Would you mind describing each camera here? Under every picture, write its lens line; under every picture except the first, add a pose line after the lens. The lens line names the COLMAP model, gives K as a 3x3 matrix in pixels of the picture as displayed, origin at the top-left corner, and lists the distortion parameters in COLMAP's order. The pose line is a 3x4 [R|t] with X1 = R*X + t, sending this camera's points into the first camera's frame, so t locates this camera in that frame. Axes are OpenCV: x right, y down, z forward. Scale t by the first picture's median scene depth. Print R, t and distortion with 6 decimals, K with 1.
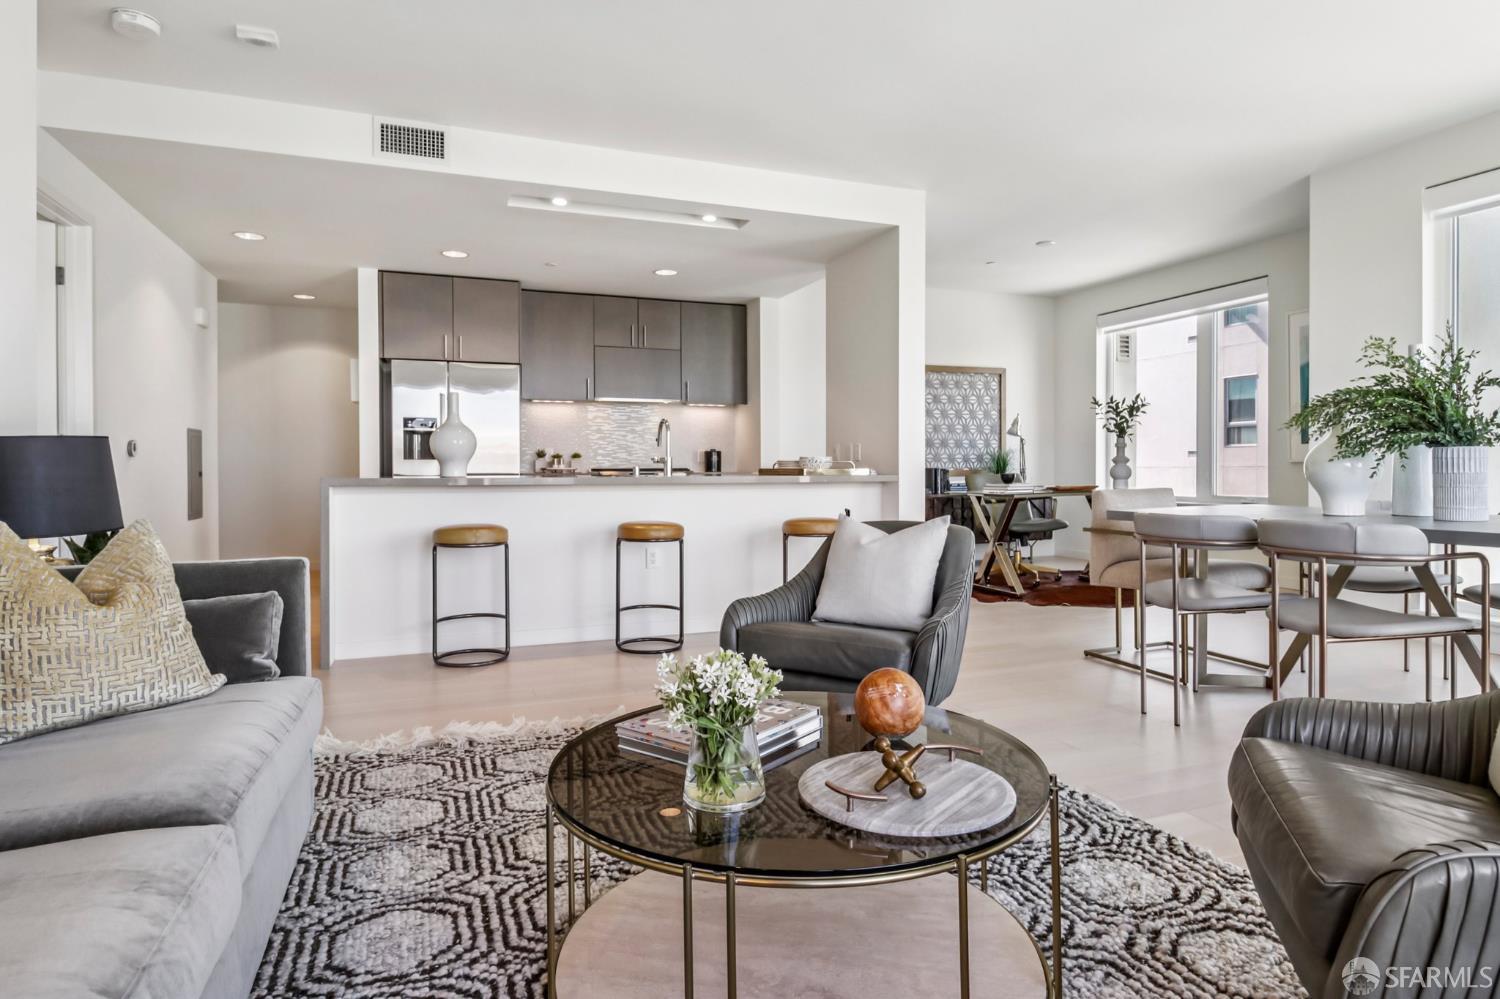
lens RADIAL K [[827.5, 0, 754.5], [0, 827.5, 469.9], [0, 0, 1]] dist [0.002072, -0.003678]
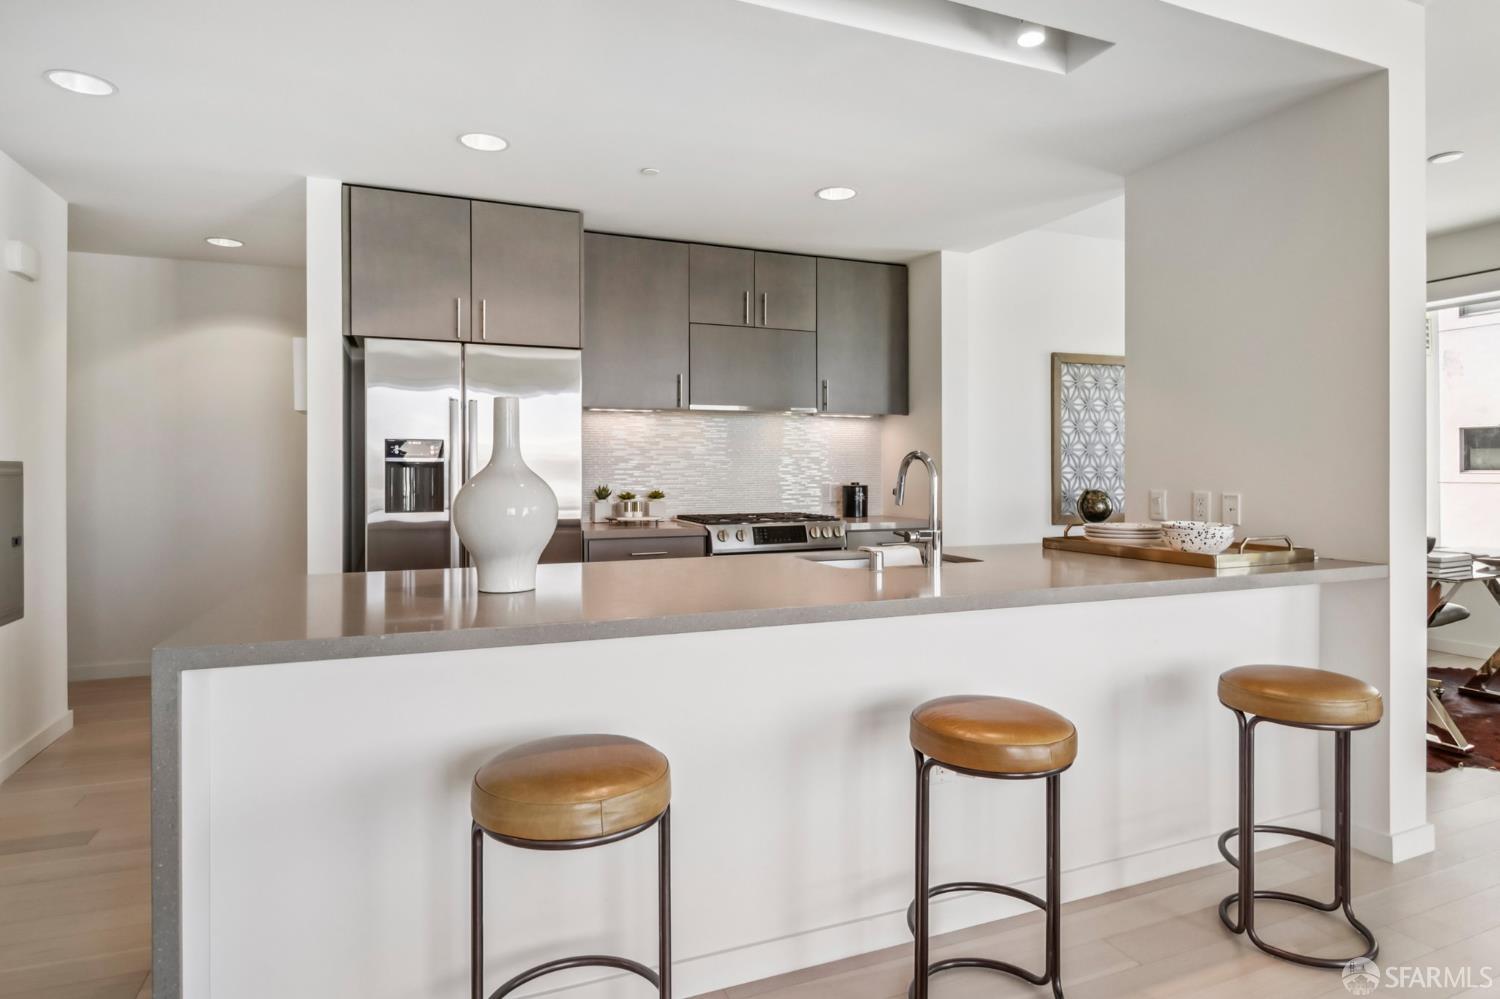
lens RADIAL K [[827.5, 0, 754.5], [0, 827.5, 469.9], [0, 0, 1]] dist [0.002072, -0.003678]
pose [[0.999605, 0.002383, 0.027990, -0.162646], [-0.002331, 0.999995, -0.001911, -0.036629], [-0.027995, 0.001845, 0.999606, 0.369540]]
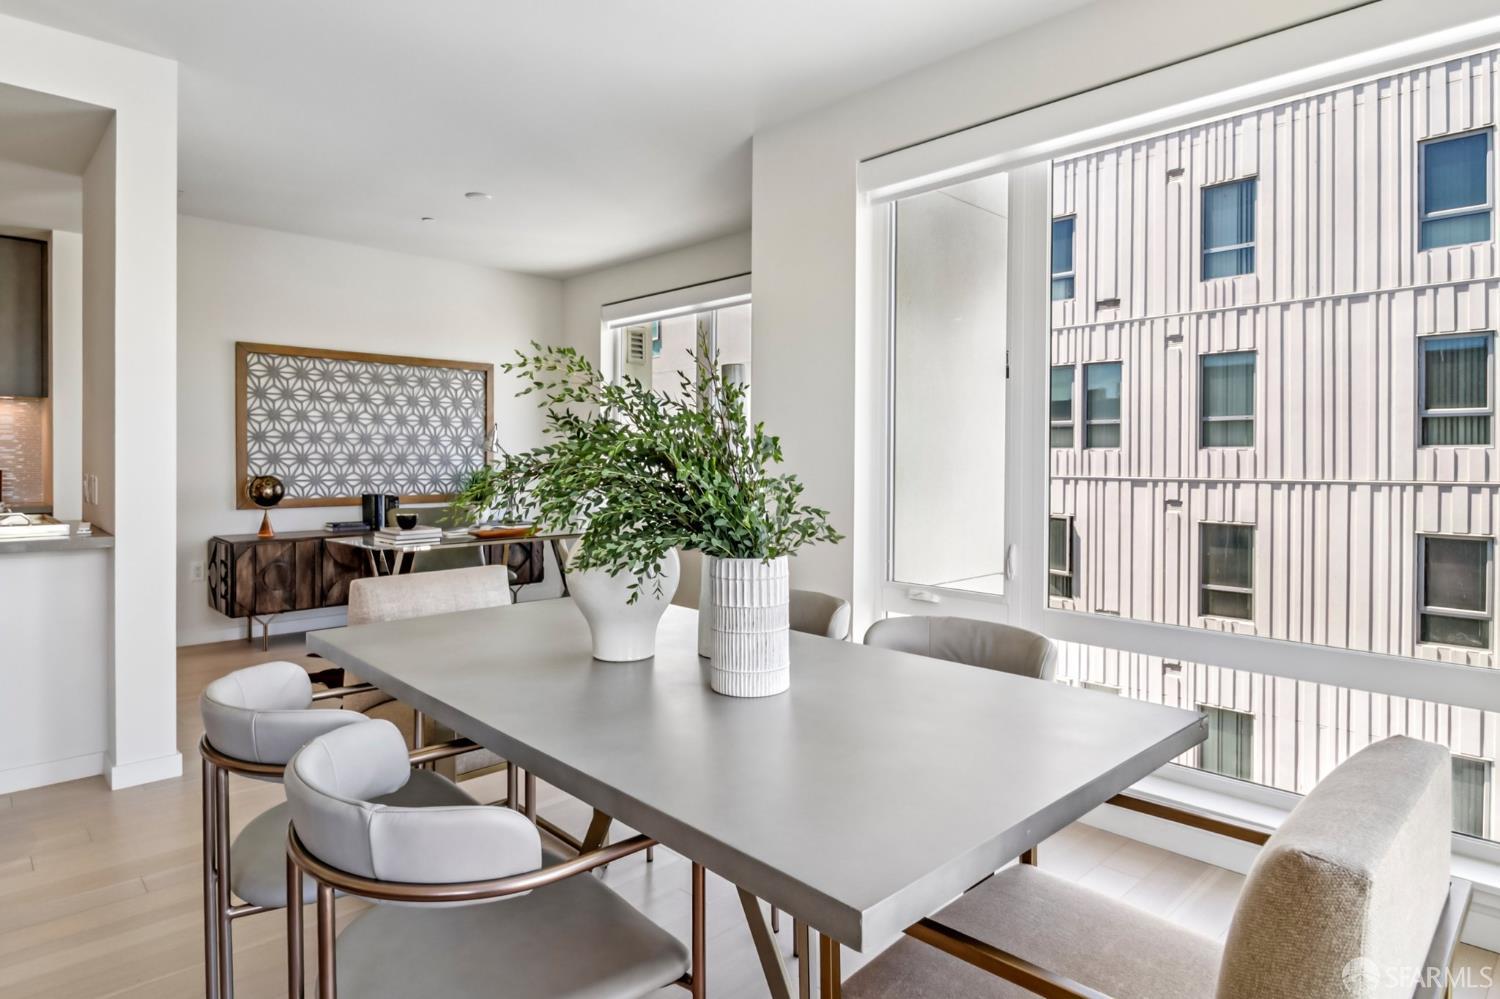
lens RADIAL K [[844.8, 0, 758.2], [0, 844.8, 463.6], [0, 0, 1]] dist [-0.003719, -0.002452]
pose [[0.917450, 0.010886, 0.397703, 0.256546], [-0.011096, 0.999937, -0.001773, -0.035292], [-0.397697, -0.002787, 0.917513, 0.195317]]
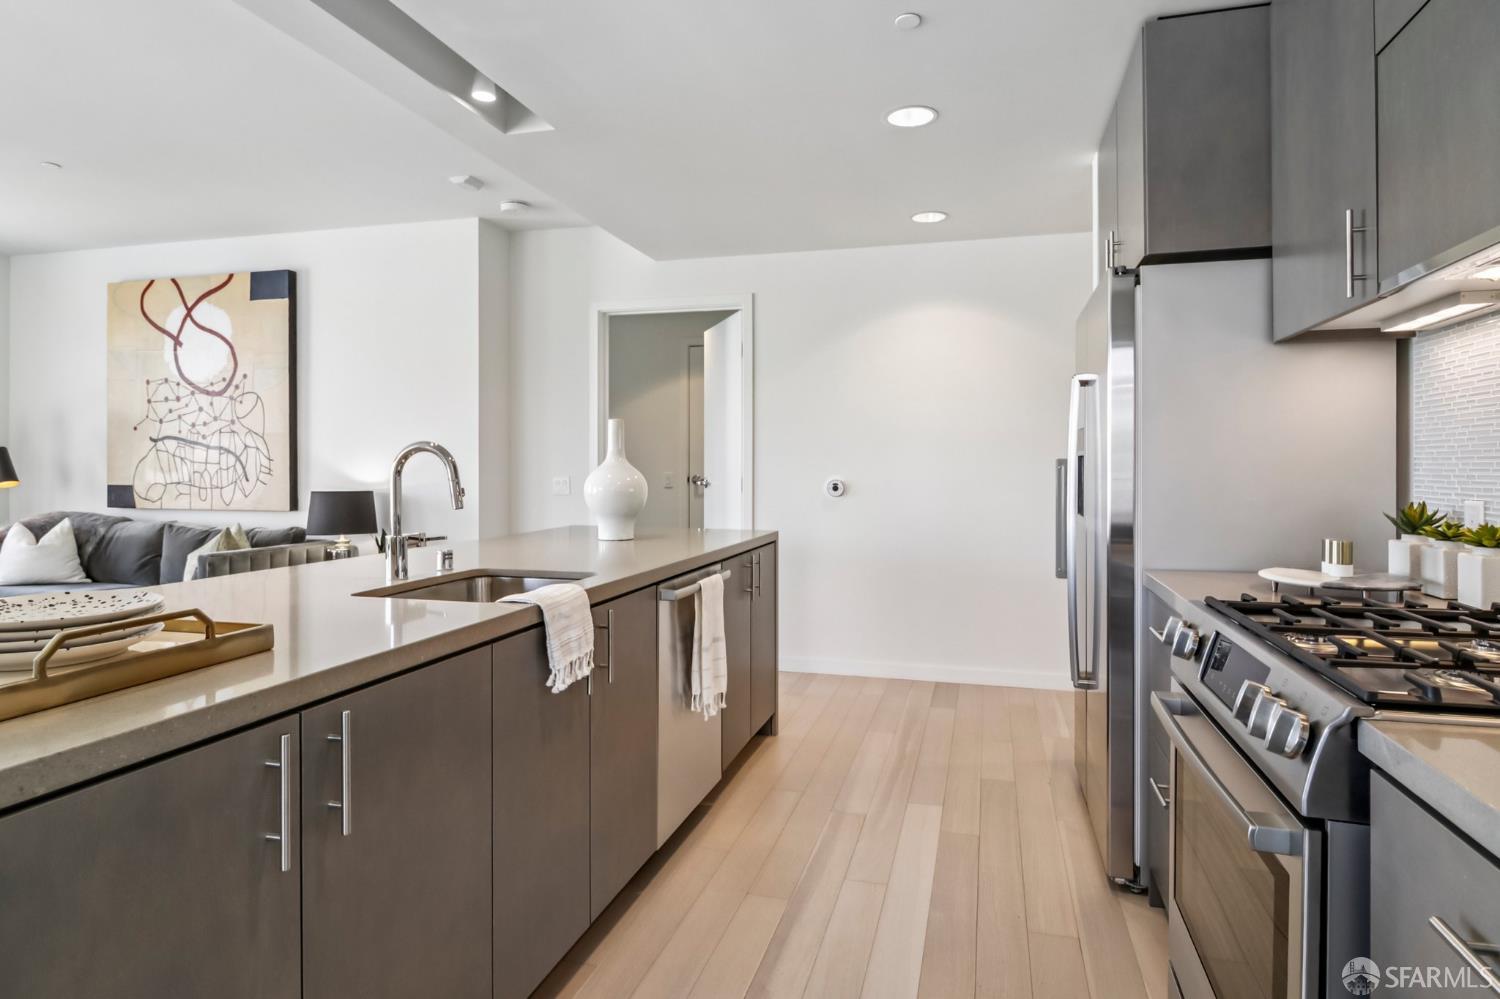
lens RADIAL K [[827.5, 0, 754.5], [0, 827.5, 469.9], [0, 0, 1]] dist [0.002072, -0.003678]
pose [[-0.587520, 0.005752, -0.809189, 0.090301], [-0.002988, 0.999952, 0.009277, -0.038204], [0.809204, 0.007869, -0.587475, 1.001315]]
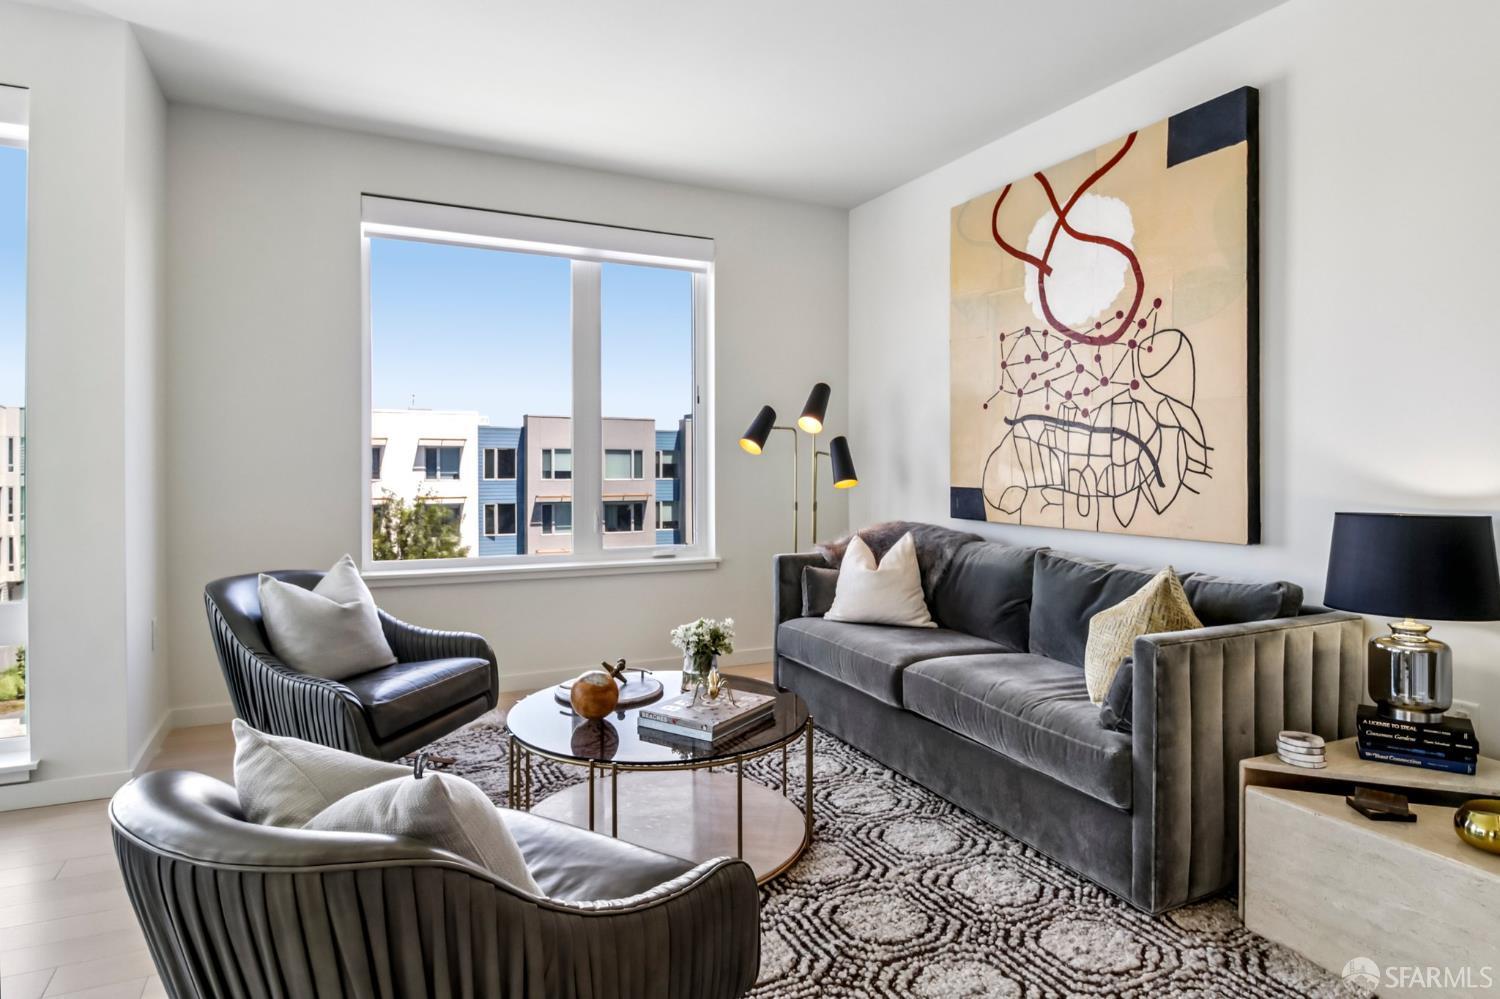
lens RADIAL K [[844.8, 0, 758.2], [0, 844.8, 463.6], [0, 0, 1]] dist [-0.003719, -0.002452]
pose [[-0.994753, 0.002572, -0.102270, 0.004373], [0.002046, 0.999984, 0.005253, -0.033977], [0.102282, 0.005016, -0.994743, 0.596095]]
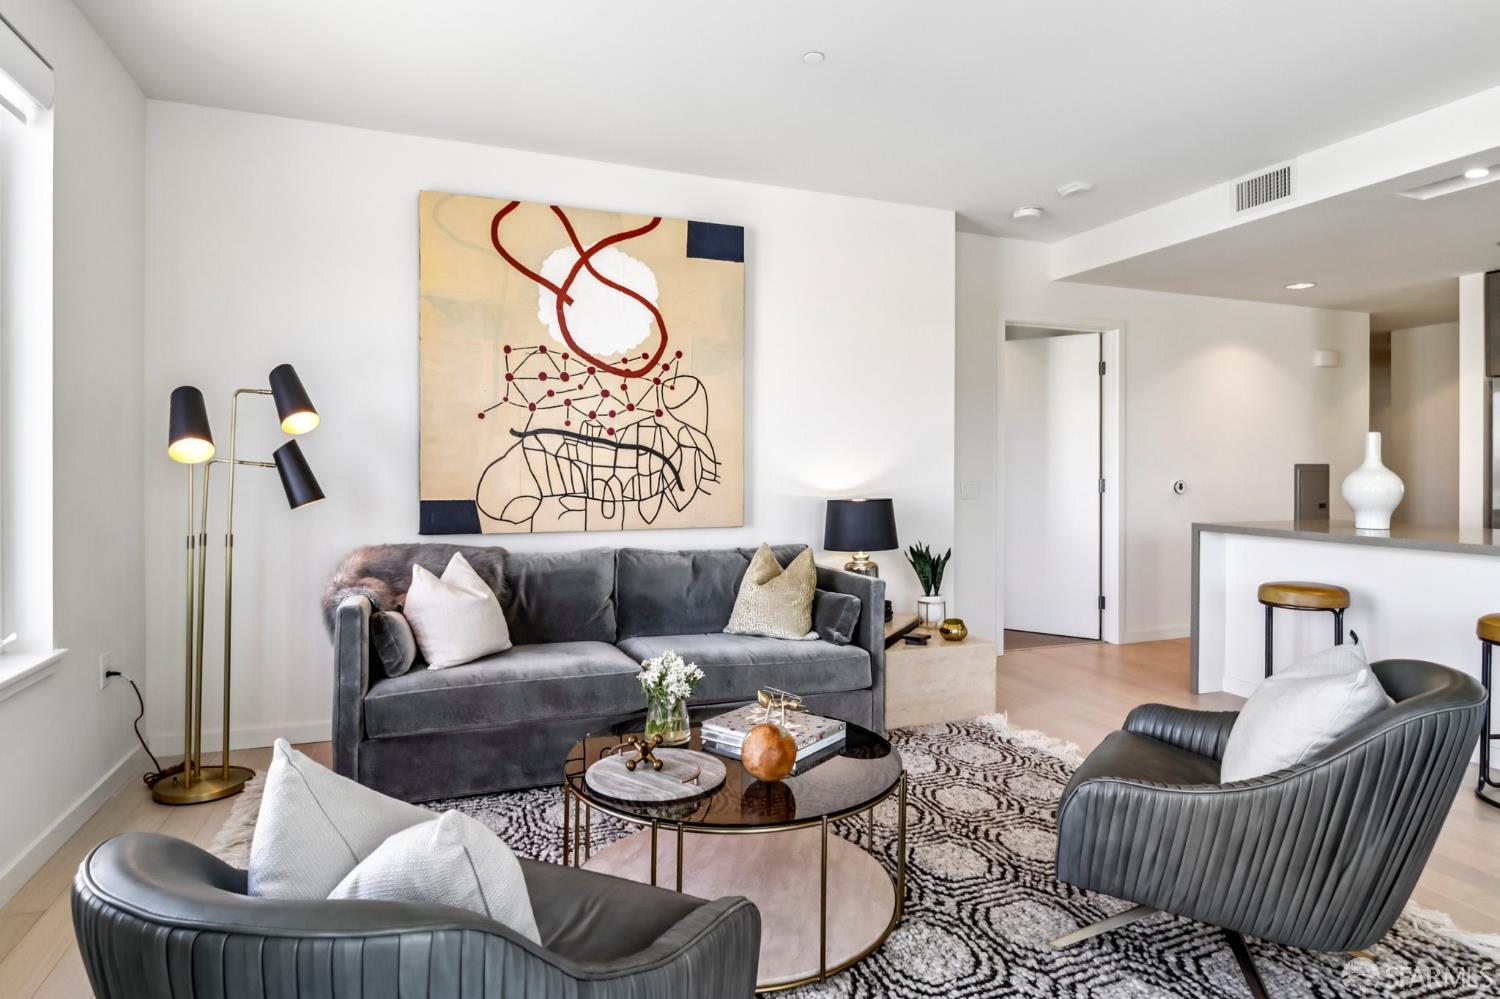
lens RADIAL K [[827.5, 0, 754.5], [0, 827.5, 469.9], [0, 0, 1]] dist [0.002072, -0.003678]
pose [[0.005852, 0.005668, -0.999967, 0.335609], [-0.004074, 0.999976, 0.005644, -0.037504], [0.999975, 0.004041, 0.005875, 0.225361]]
